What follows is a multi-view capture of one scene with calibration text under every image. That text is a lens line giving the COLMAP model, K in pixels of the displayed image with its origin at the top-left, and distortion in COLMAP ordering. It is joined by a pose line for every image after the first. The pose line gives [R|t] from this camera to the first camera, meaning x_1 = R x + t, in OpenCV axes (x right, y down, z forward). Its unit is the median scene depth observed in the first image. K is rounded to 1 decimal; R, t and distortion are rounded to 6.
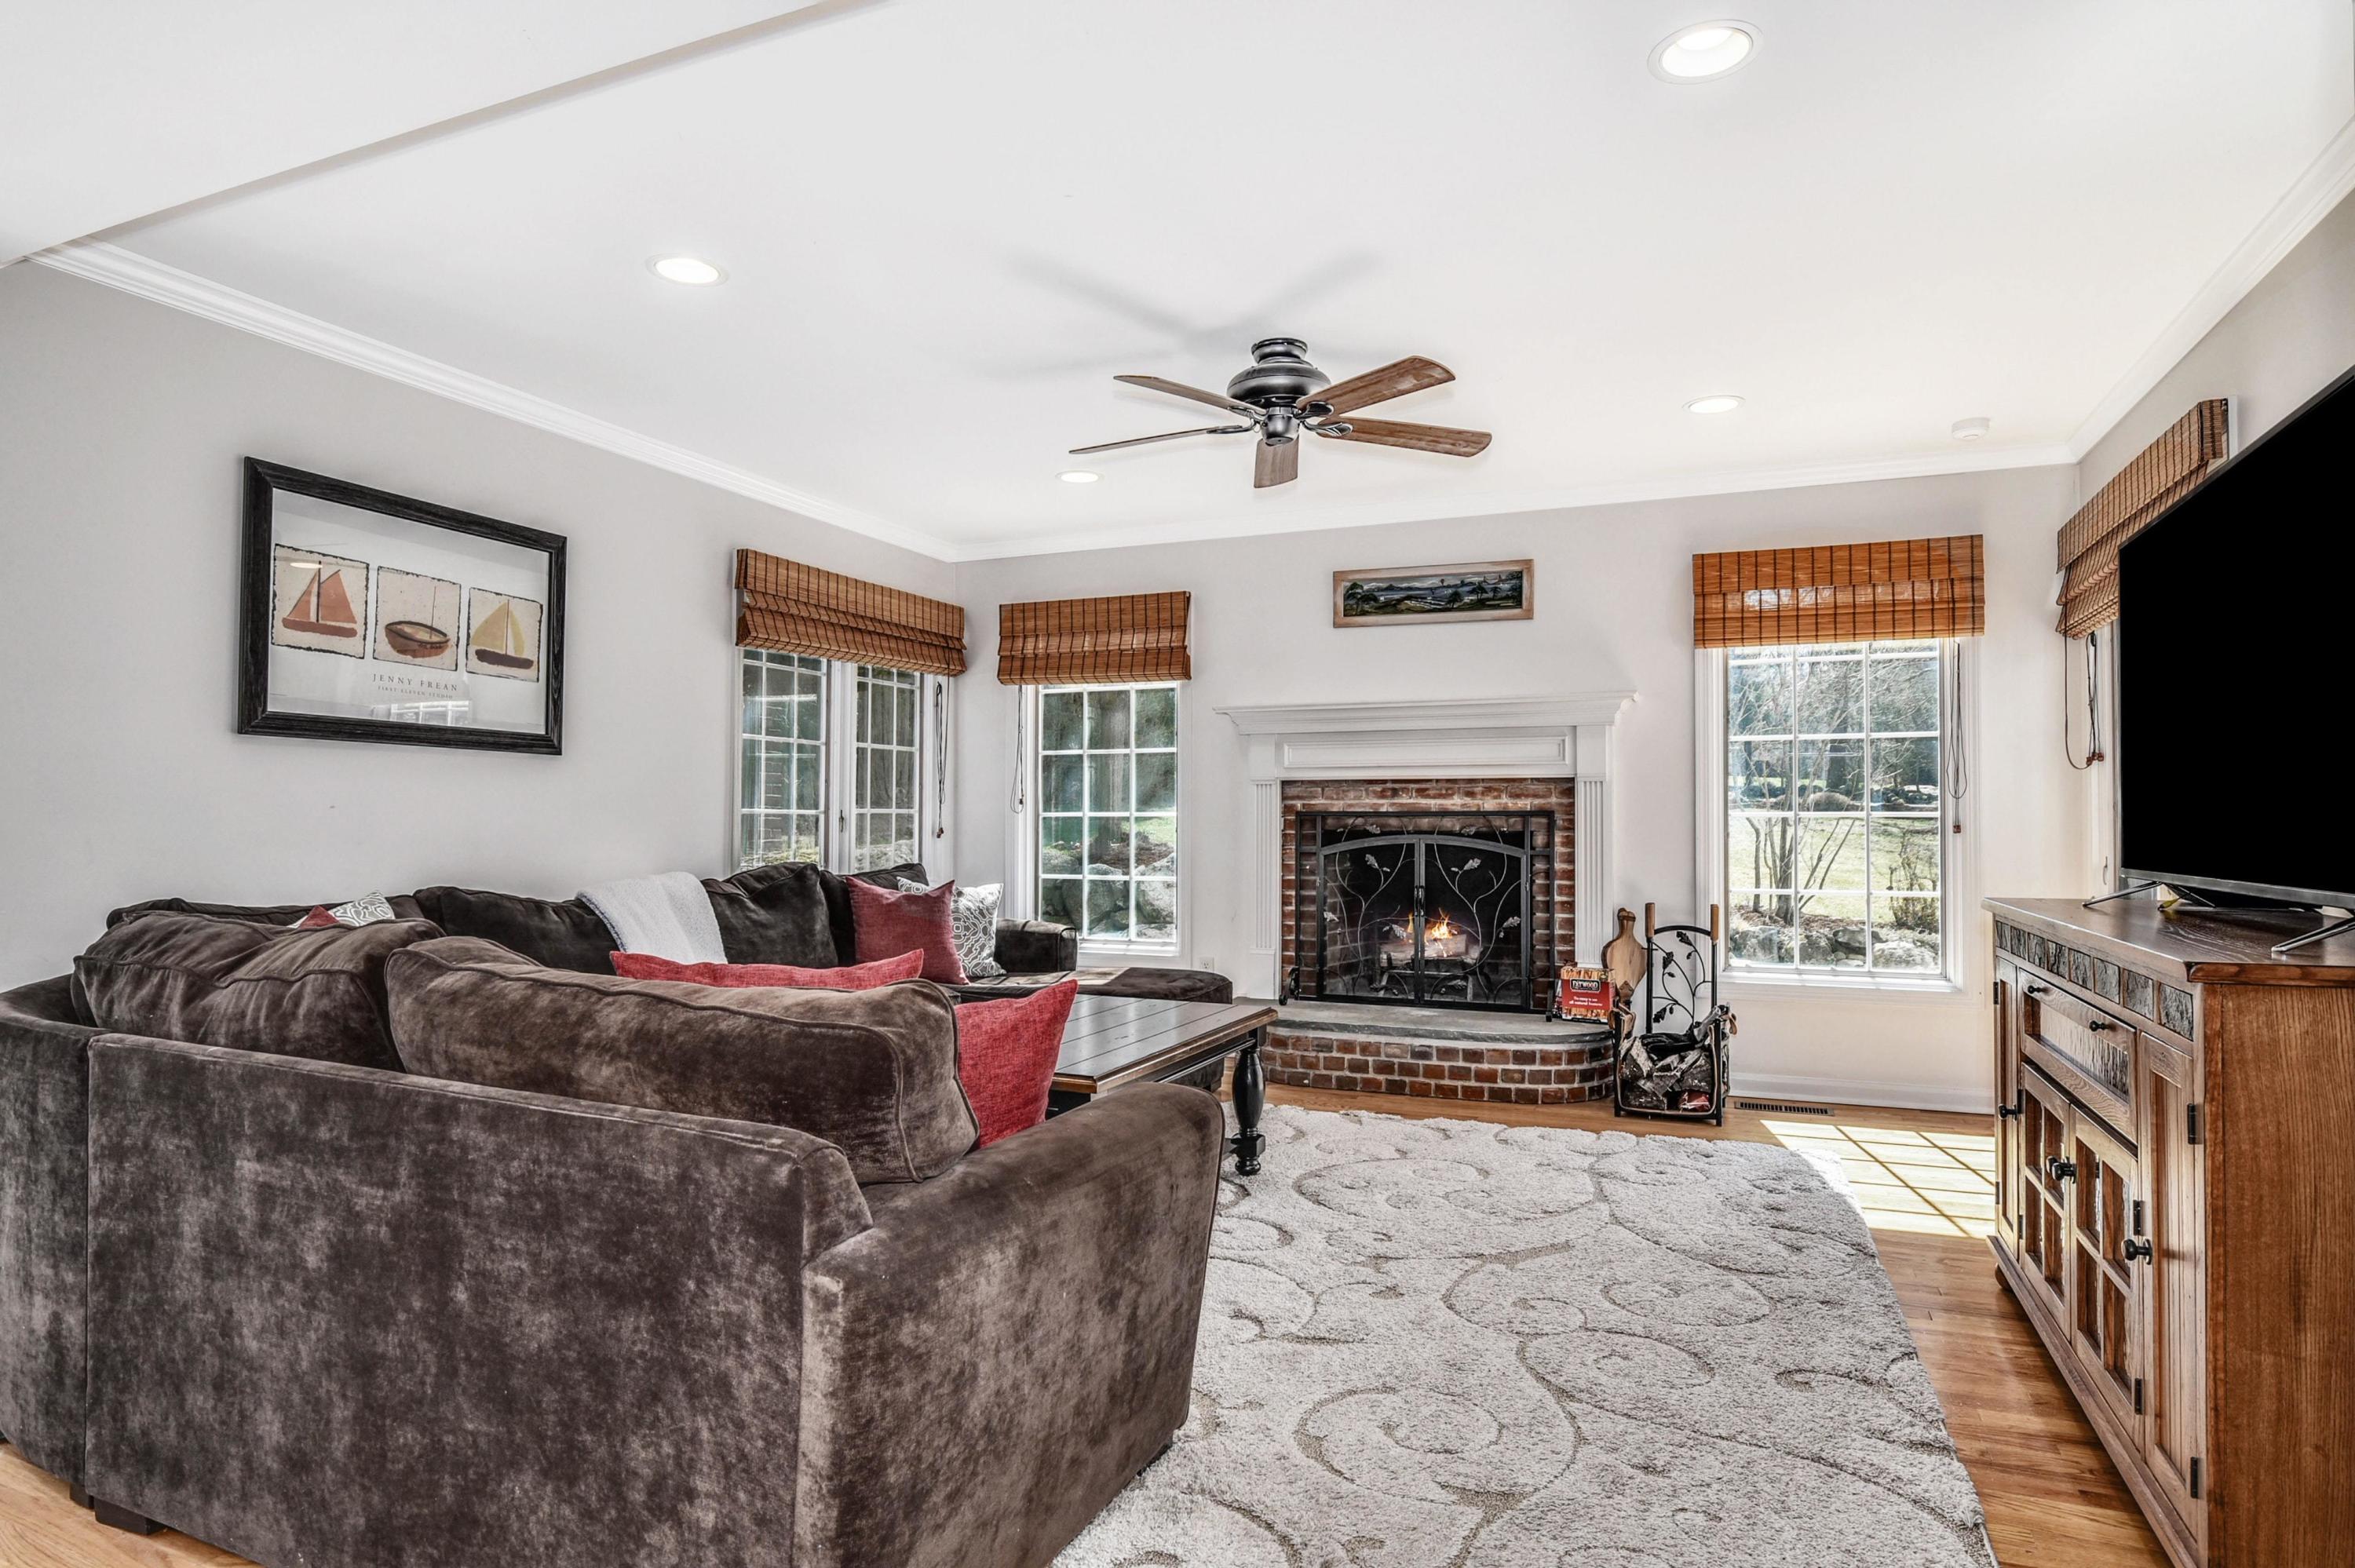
lens RADIAL K [[1302.5, 0, 1166.1], [0, 1302.5, 787.0], [0, 0, 1]] dist [-0.001596, -0.001475]
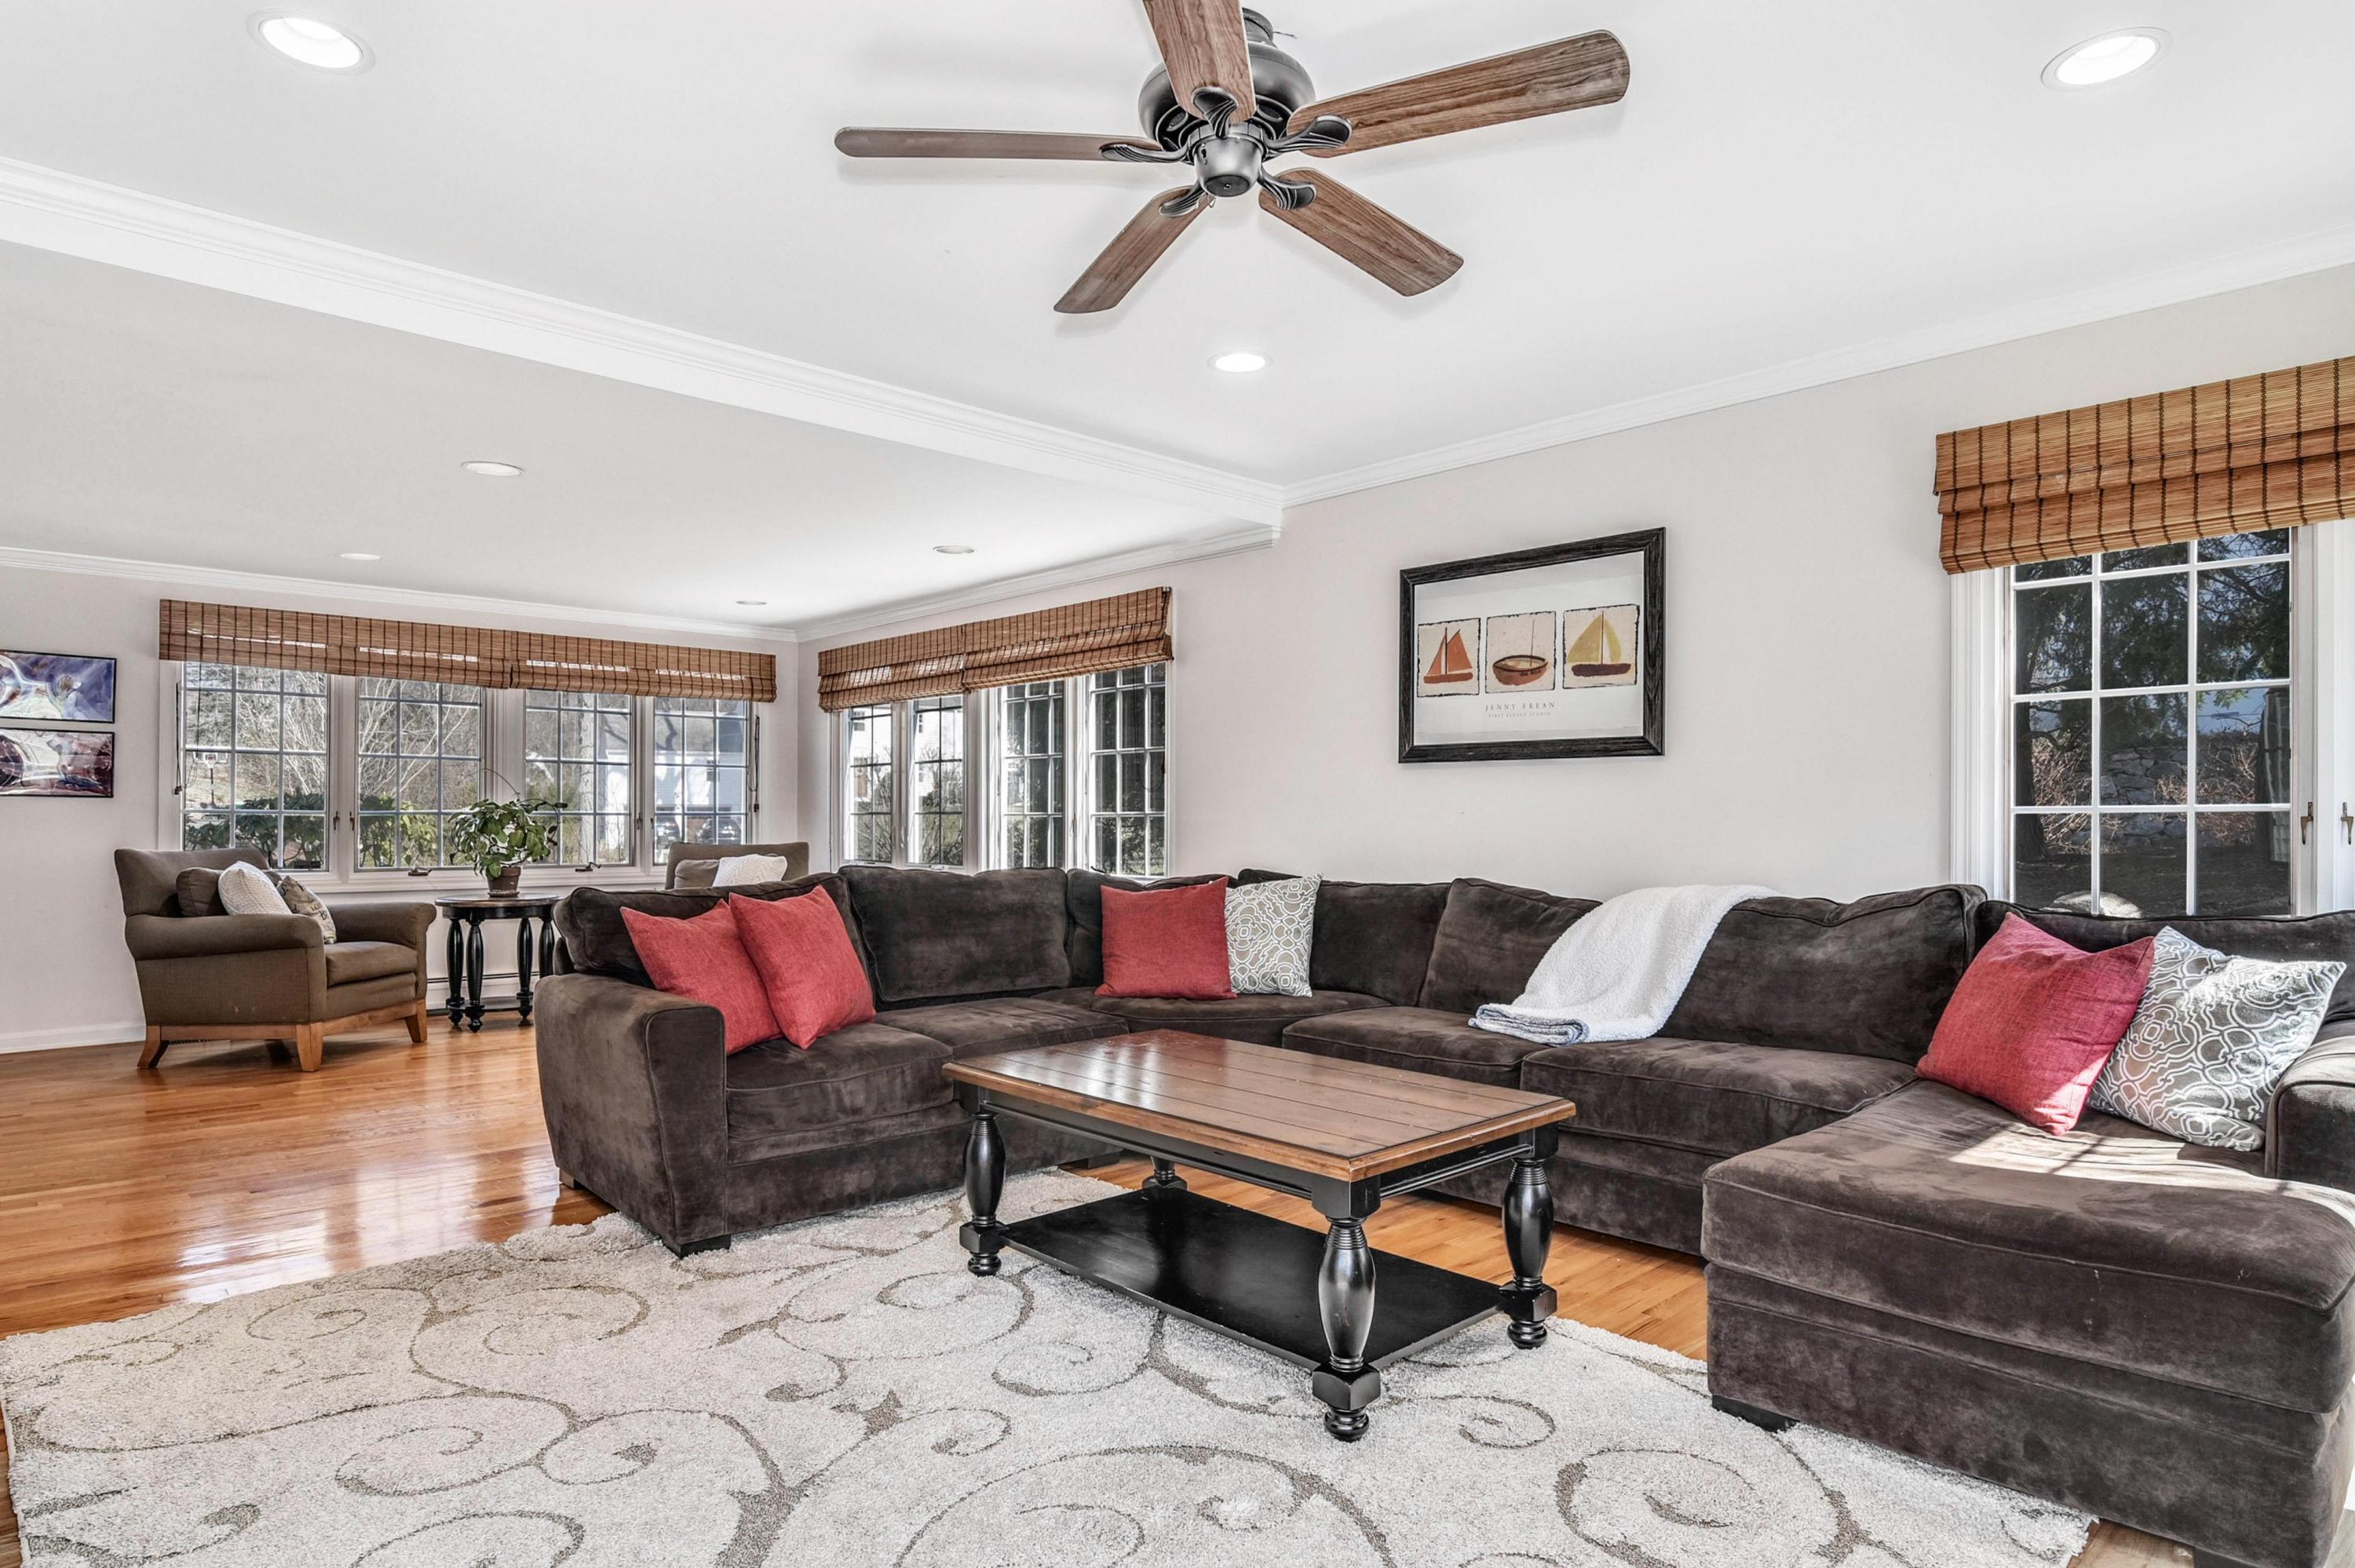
lens RADIAL K [[1302.5, 0, 1165.1], [0, 1302.5, 794.3], [0, 0, 1]] dist [-0.001596, -0.001475]
pose [[-0.399741, -0.030353, -0.916125, 0.625875], [0.014742, 0.999109, -0.039535, 0.041123], [0.916510, -0.029309, -0.398938, 1.171830]]
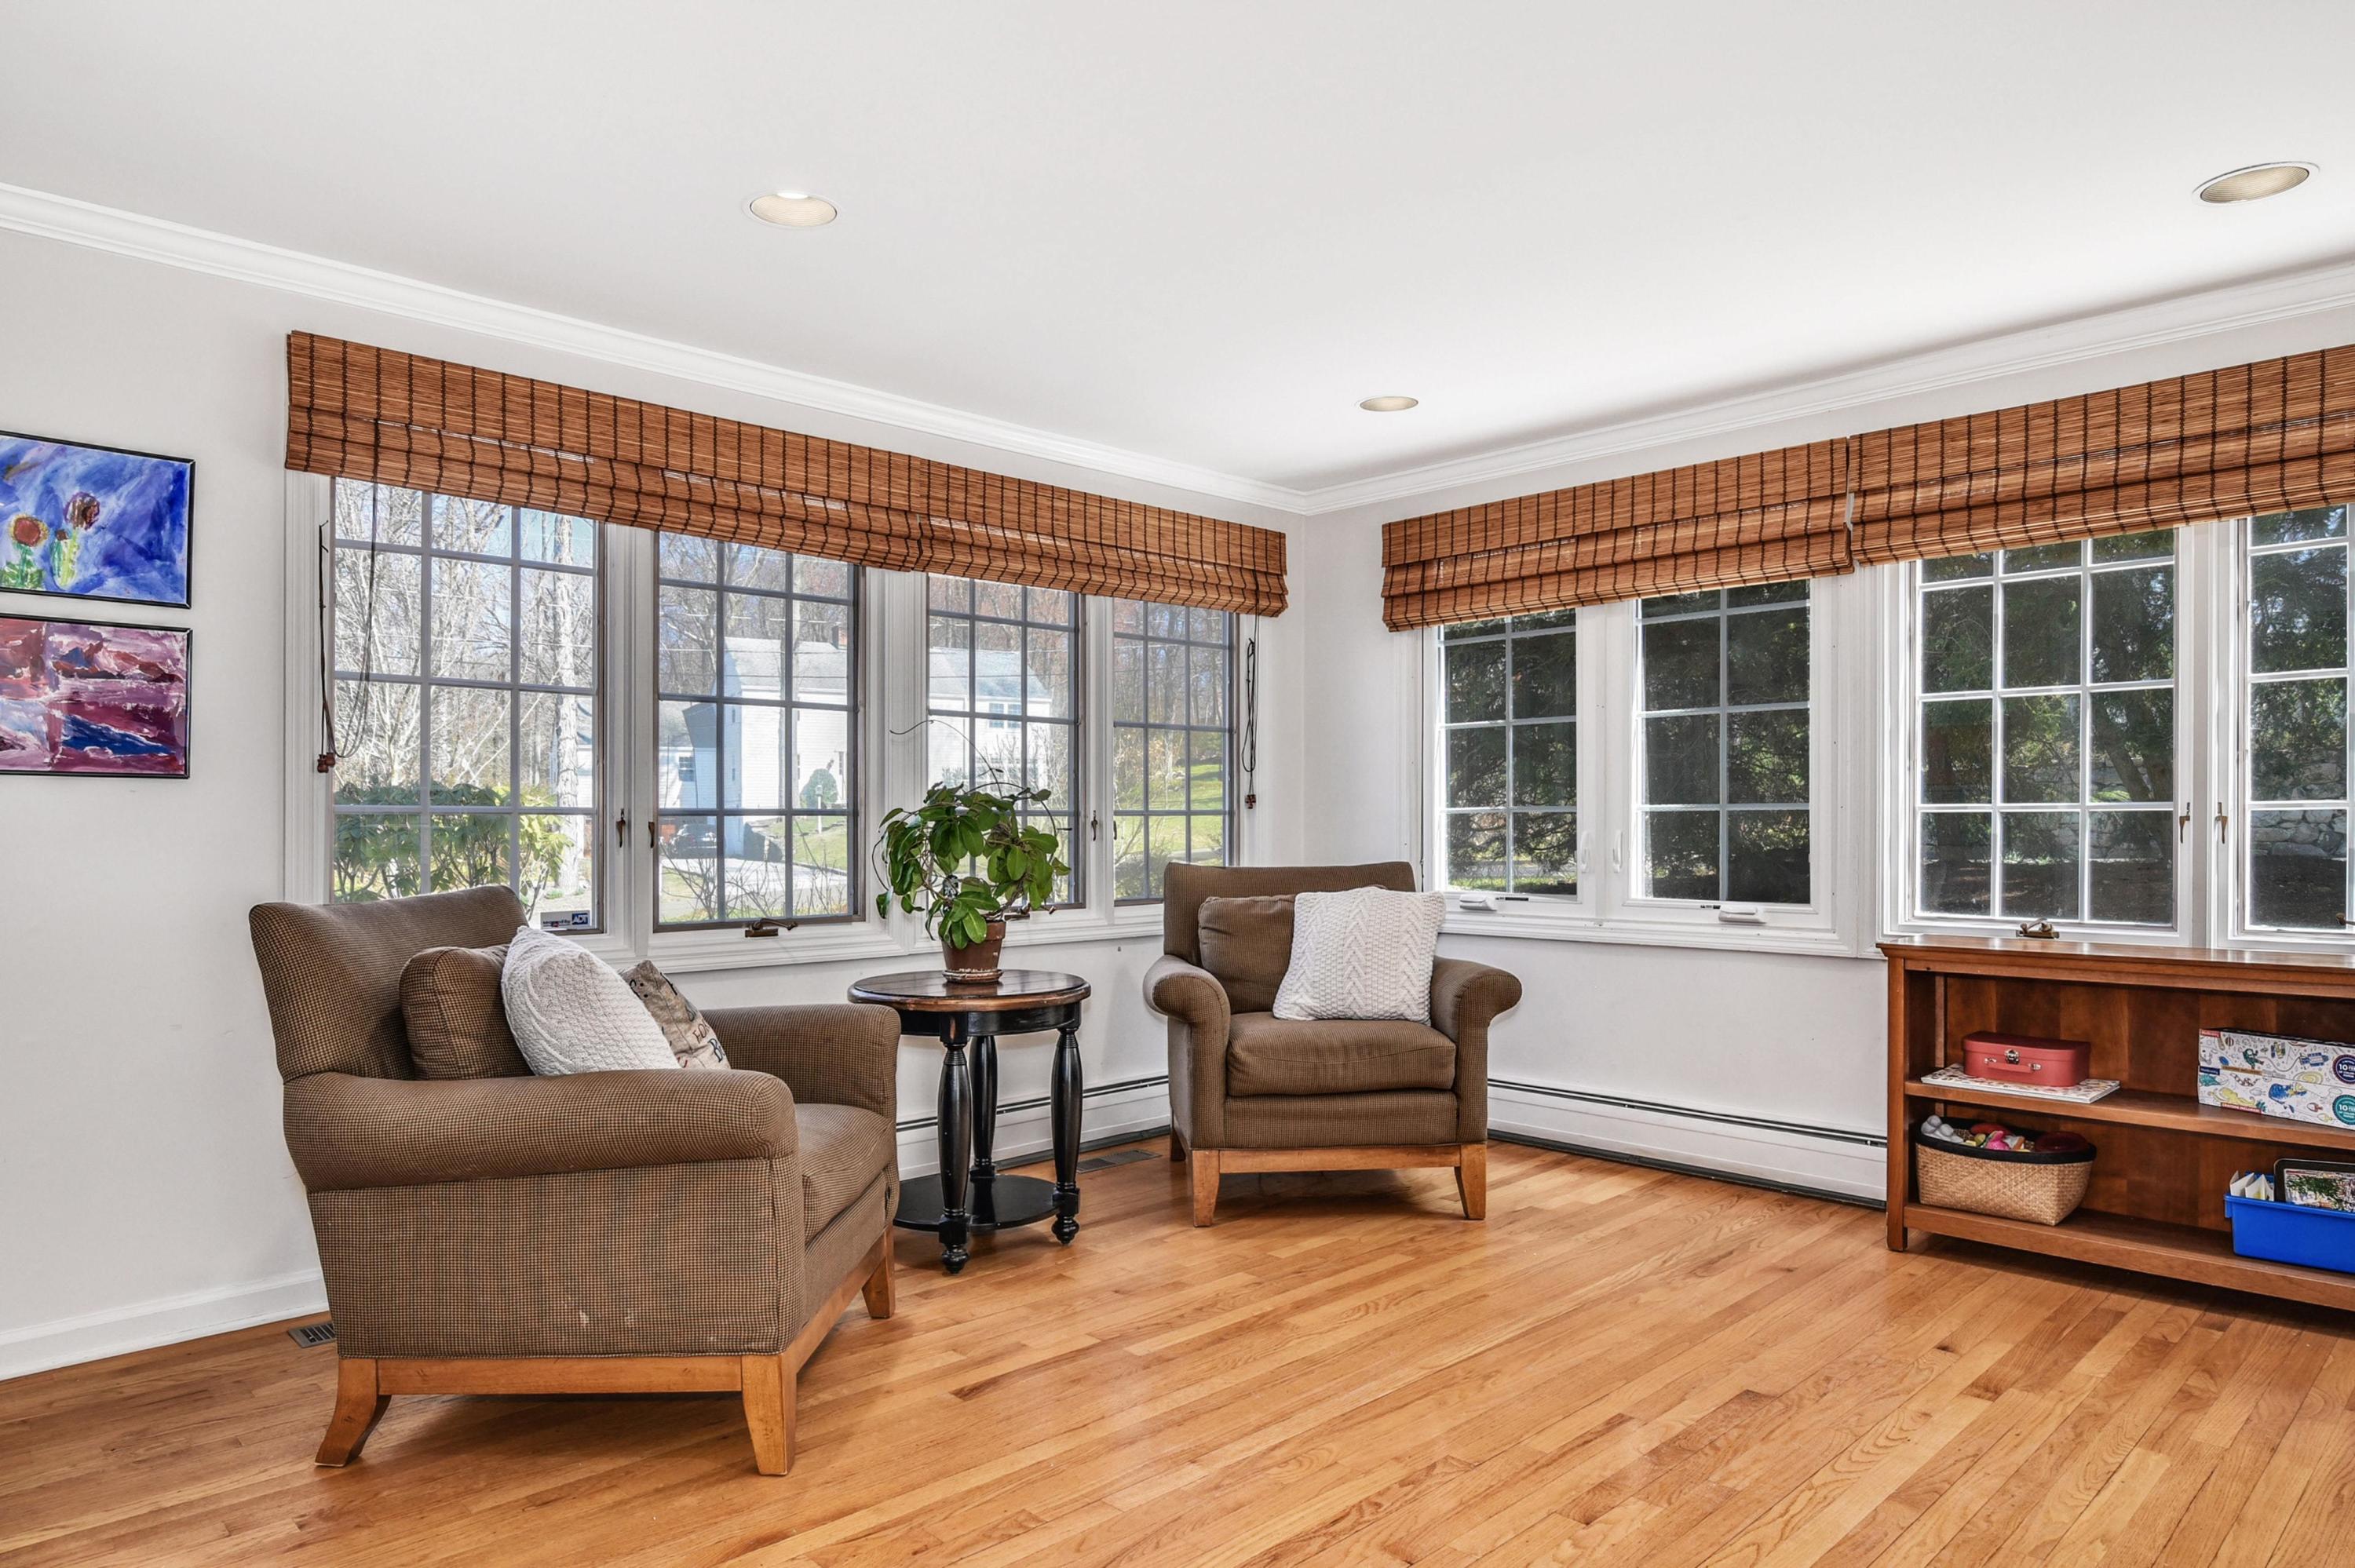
lens RADIAL K [[1402.2, 0, 1179.6], [0, 1402.2, 809.0], [0, 0, 1]] dist [0.000890, 0.003746]
pose [[-0.385930, -0.018419, -0.922344, 0.465925], [0.016972, 0.999490, -0.027061, 0.030361], [0.922372, -0.026098, -0.385420, 0.805382]]
